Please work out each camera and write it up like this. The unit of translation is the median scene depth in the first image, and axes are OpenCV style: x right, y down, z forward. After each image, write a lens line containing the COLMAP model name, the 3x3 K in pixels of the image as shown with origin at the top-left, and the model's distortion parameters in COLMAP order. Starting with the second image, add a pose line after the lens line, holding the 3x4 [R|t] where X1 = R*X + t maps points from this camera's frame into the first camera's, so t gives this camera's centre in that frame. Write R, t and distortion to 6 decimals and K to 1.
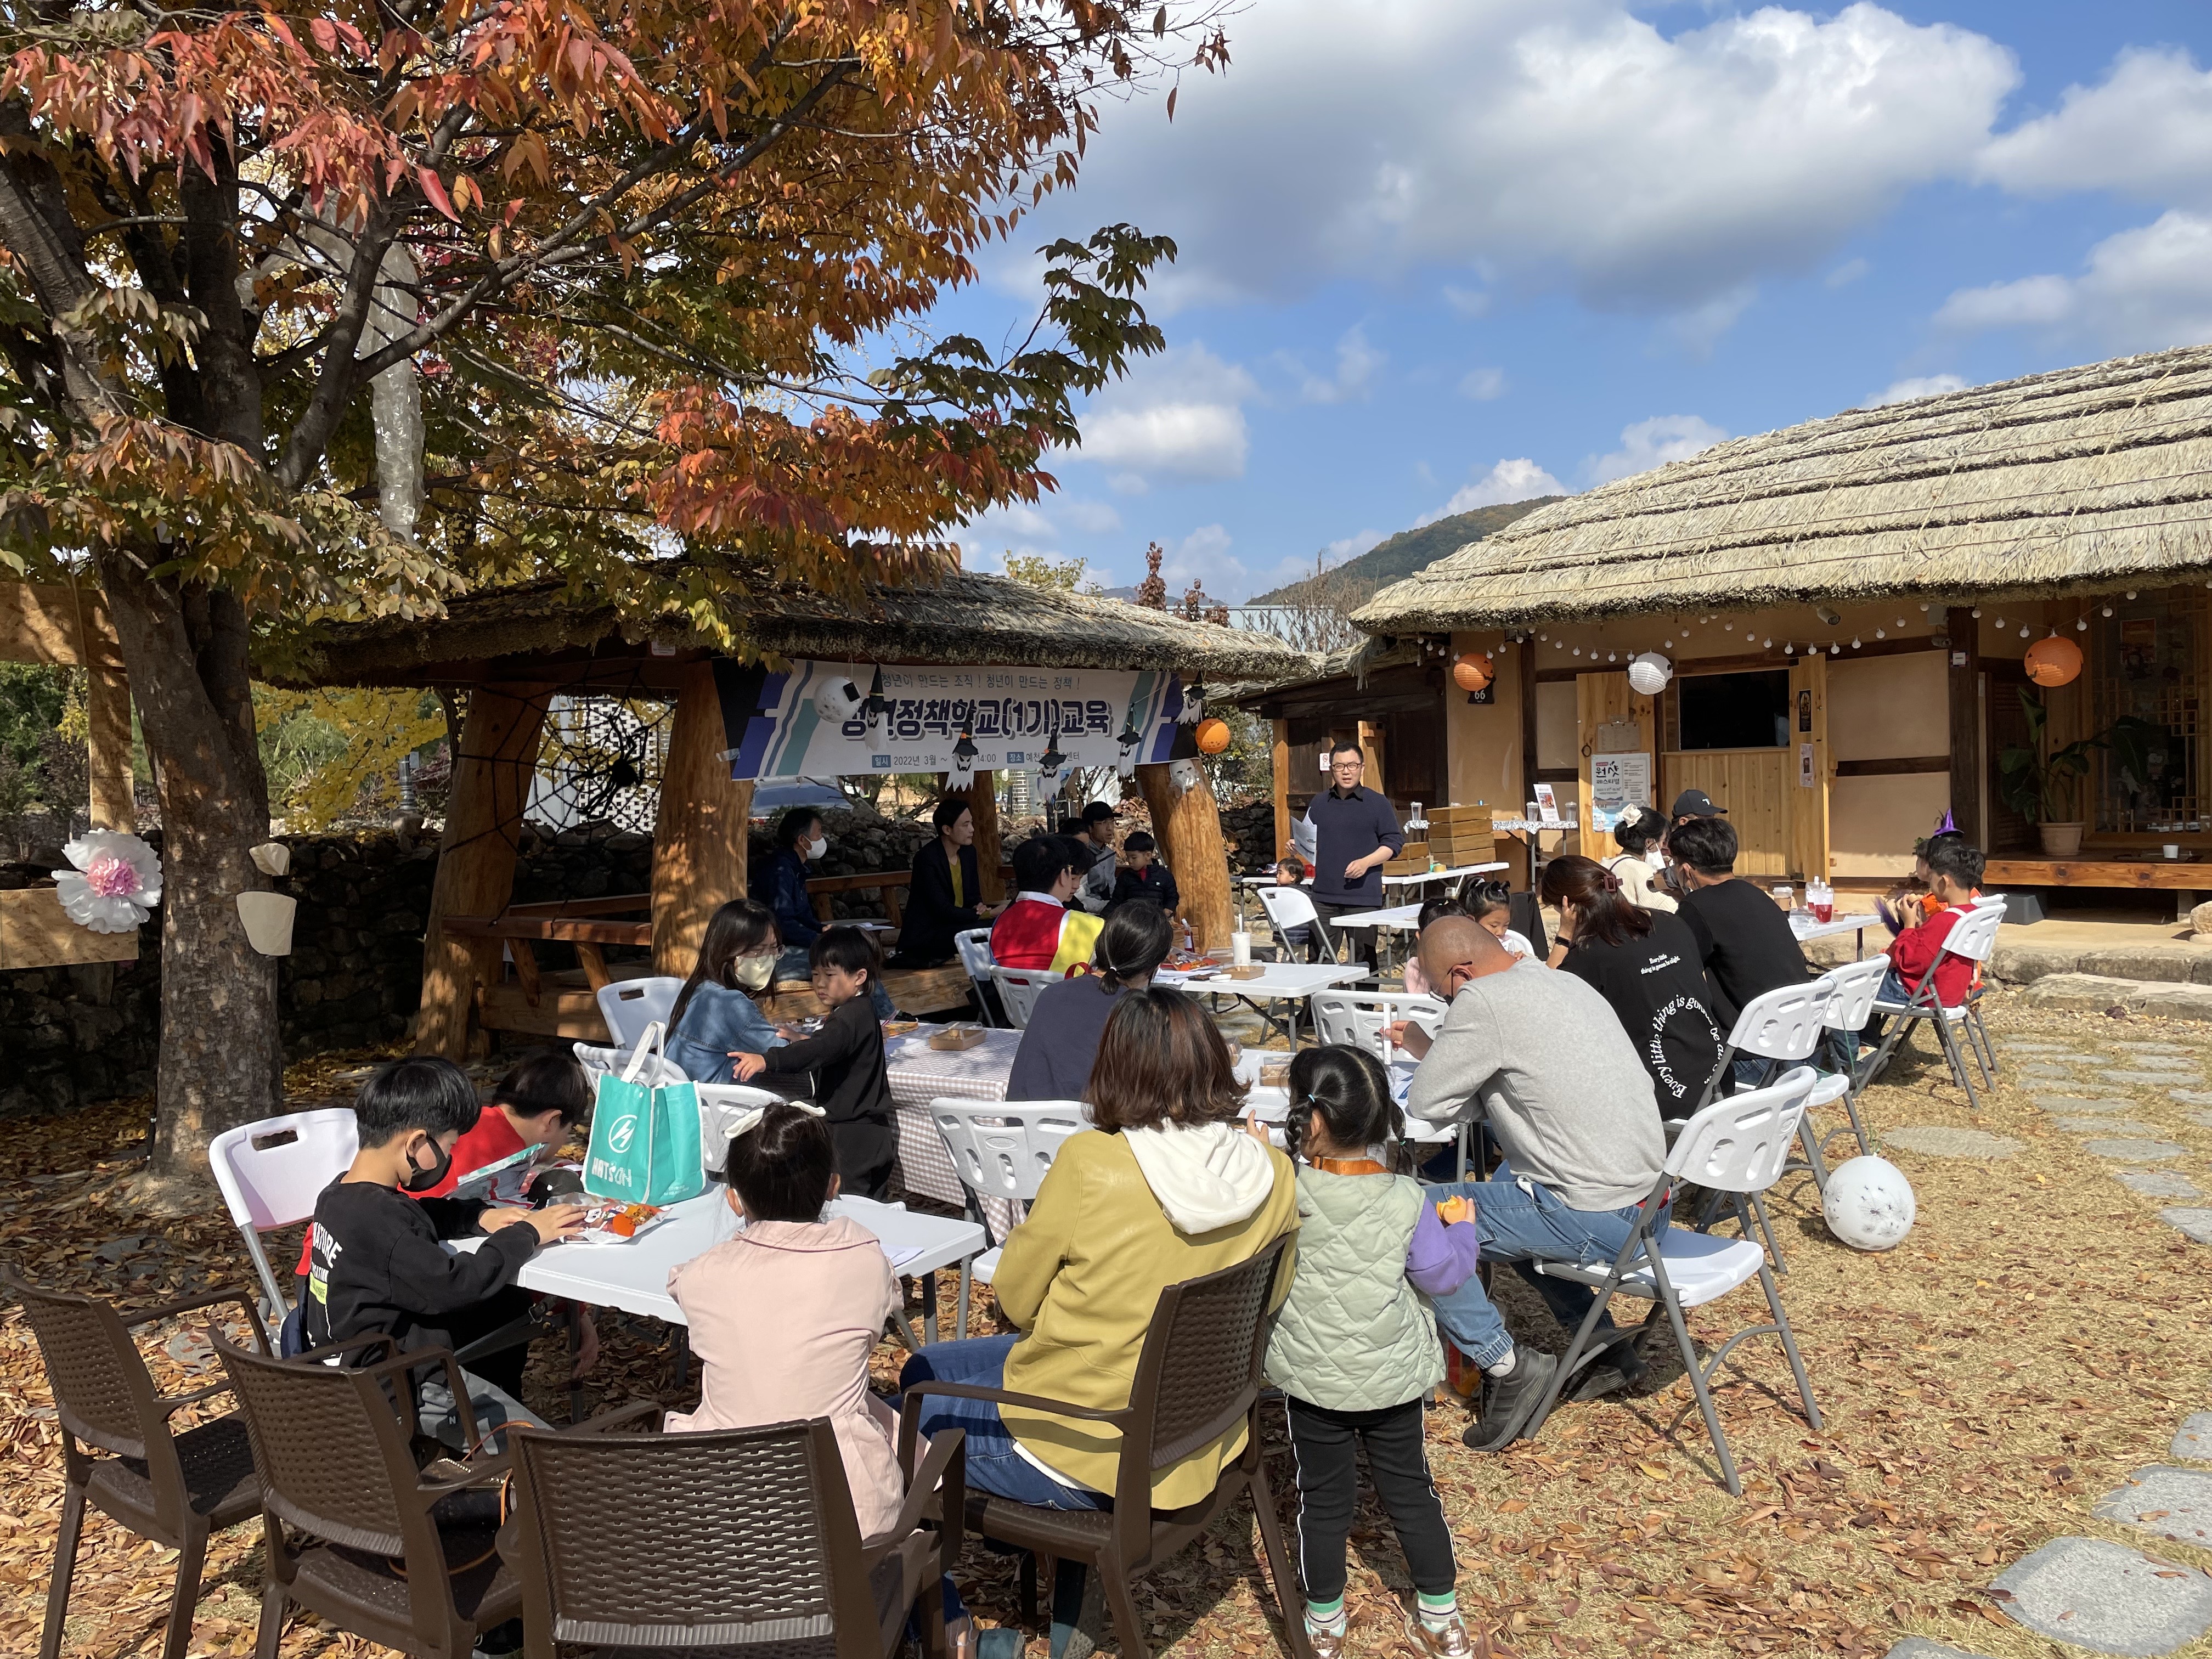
lens RADIAL K [[1698.9, 0, 1096.2], [0, 1698.9, 832.2], [0, 0, 1]] dist [0.039483, -0.045511]
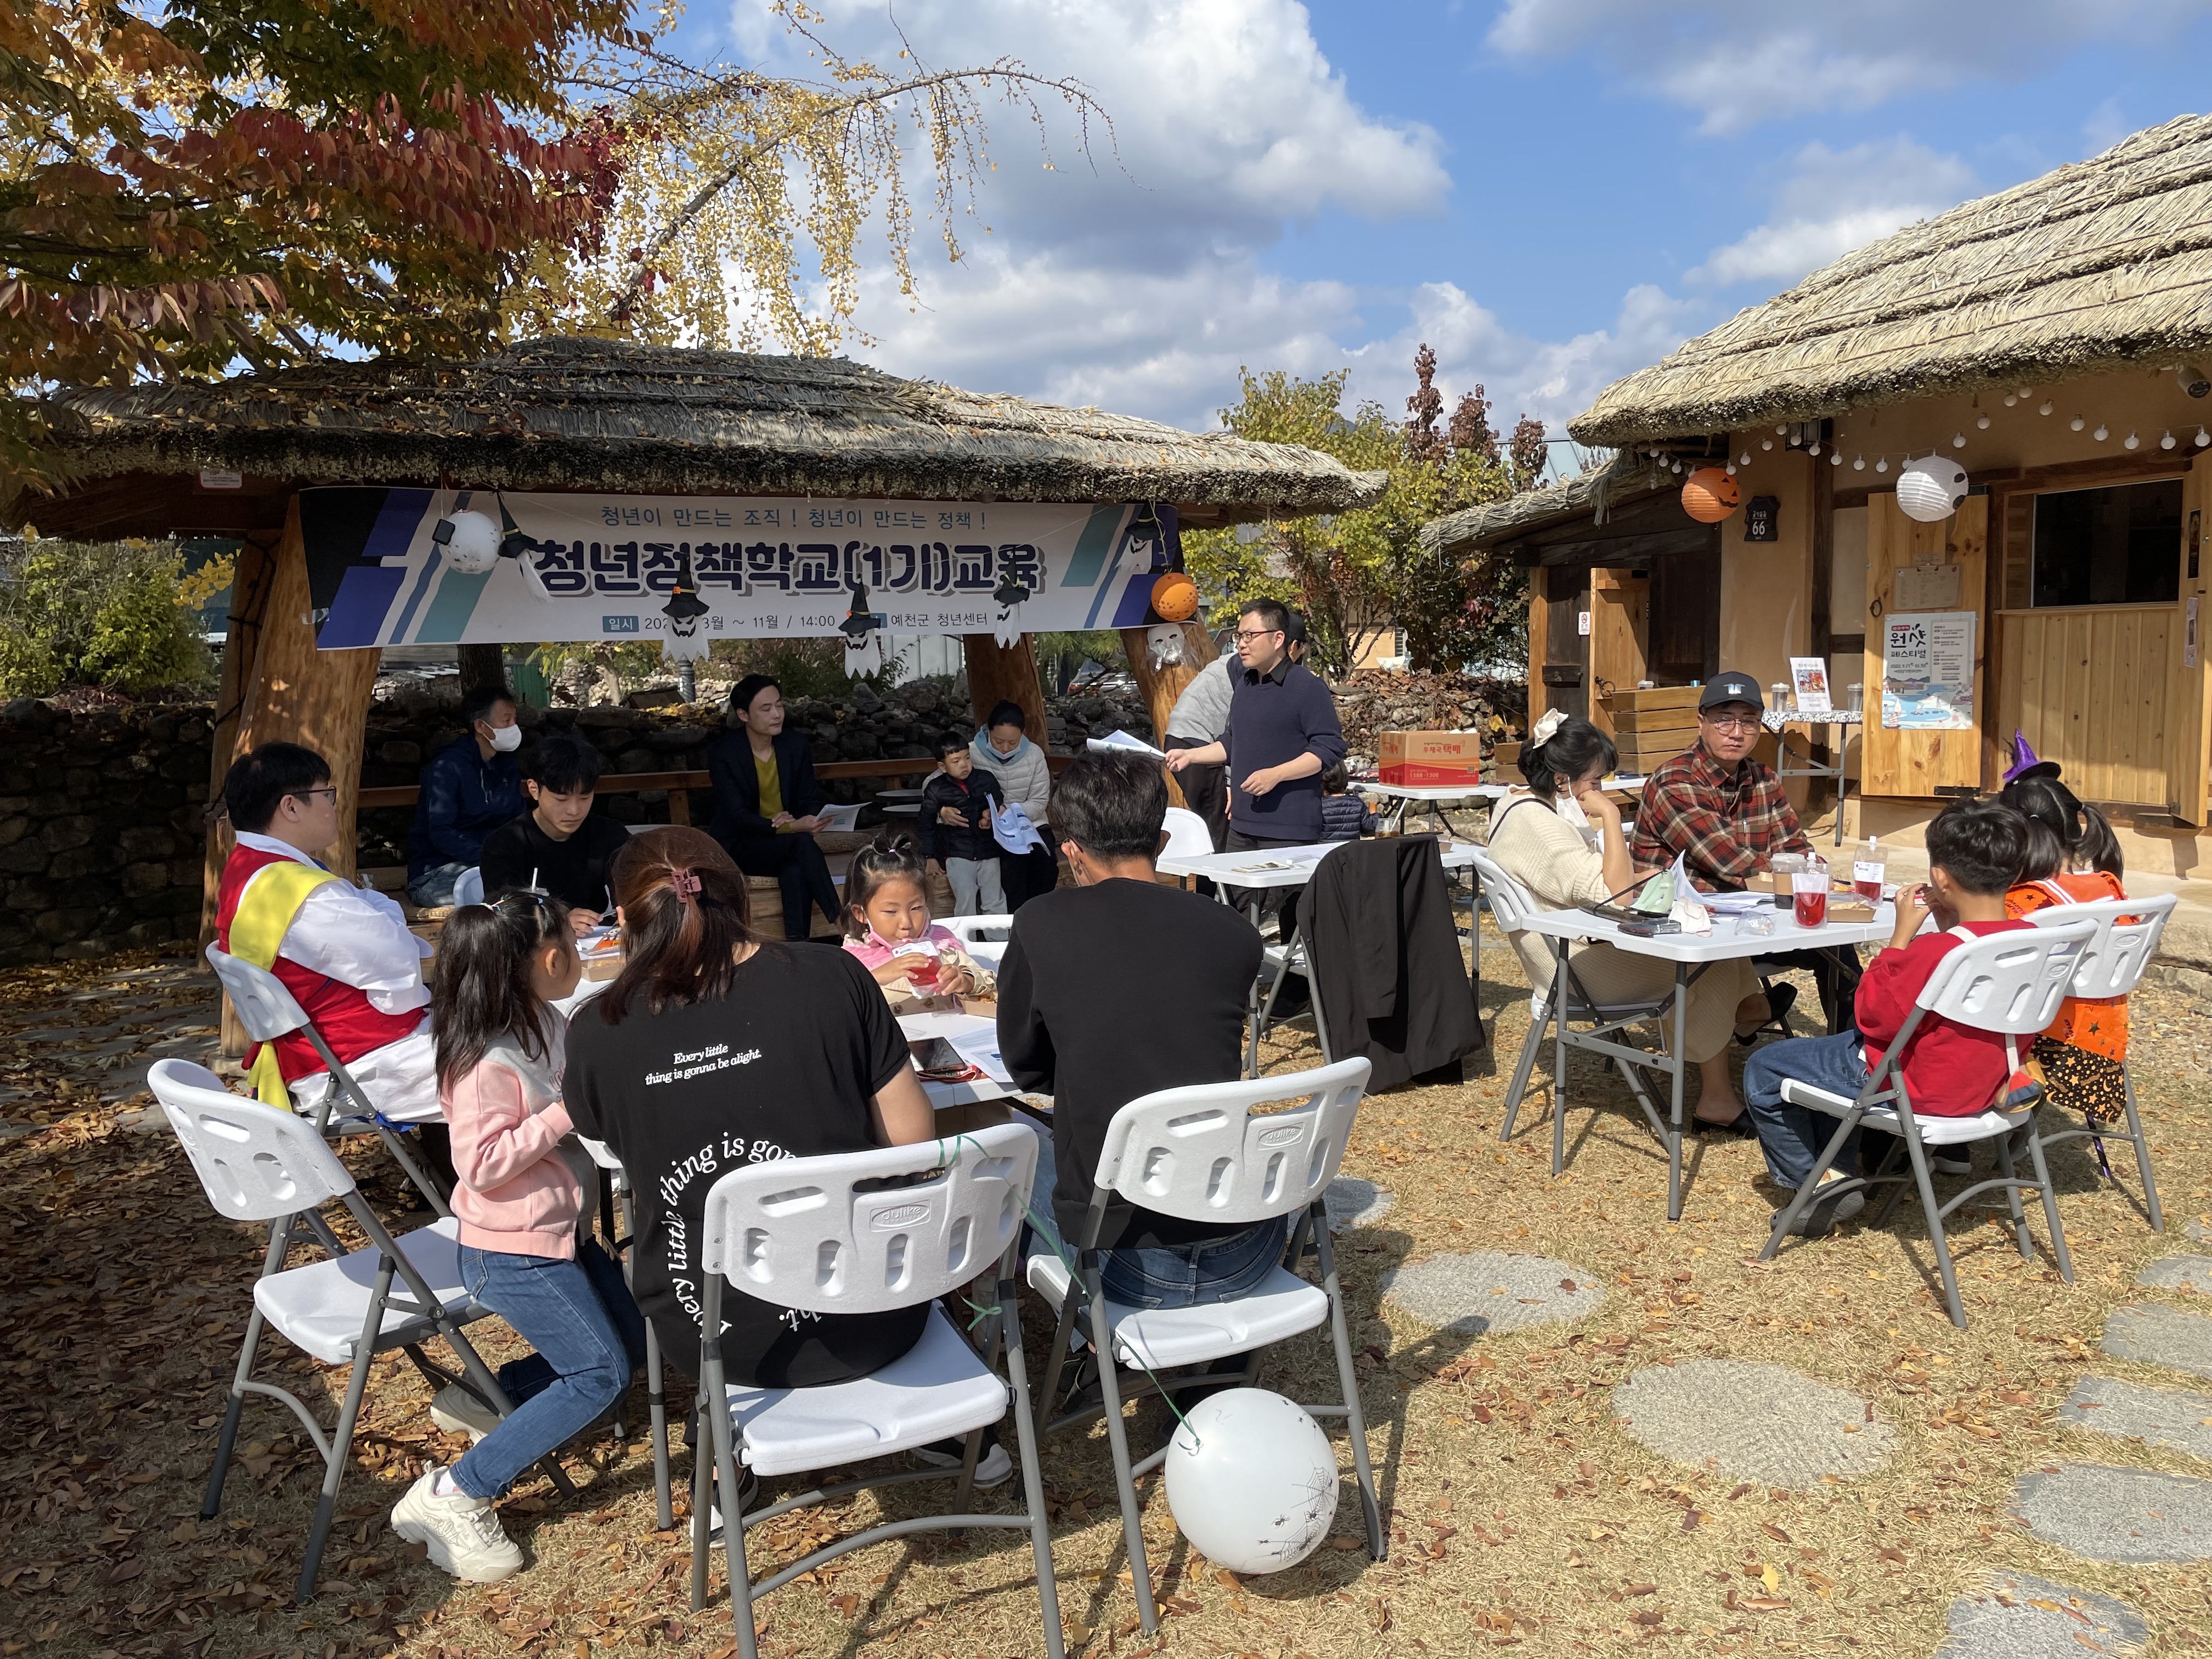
lens RADIAL K [[1698.9, 0, 1119.9], [0, 1698.9, 823.0], [0, 0, 1]] dist [0.039483, -0.045511]
pose [[0.933587, 0.042893, -0.355776, 0.292408], [-0.015243, 0.996665, 0.080161, -0.014539], [0.358028, -0.069414, 0.931127, 0.290911]]
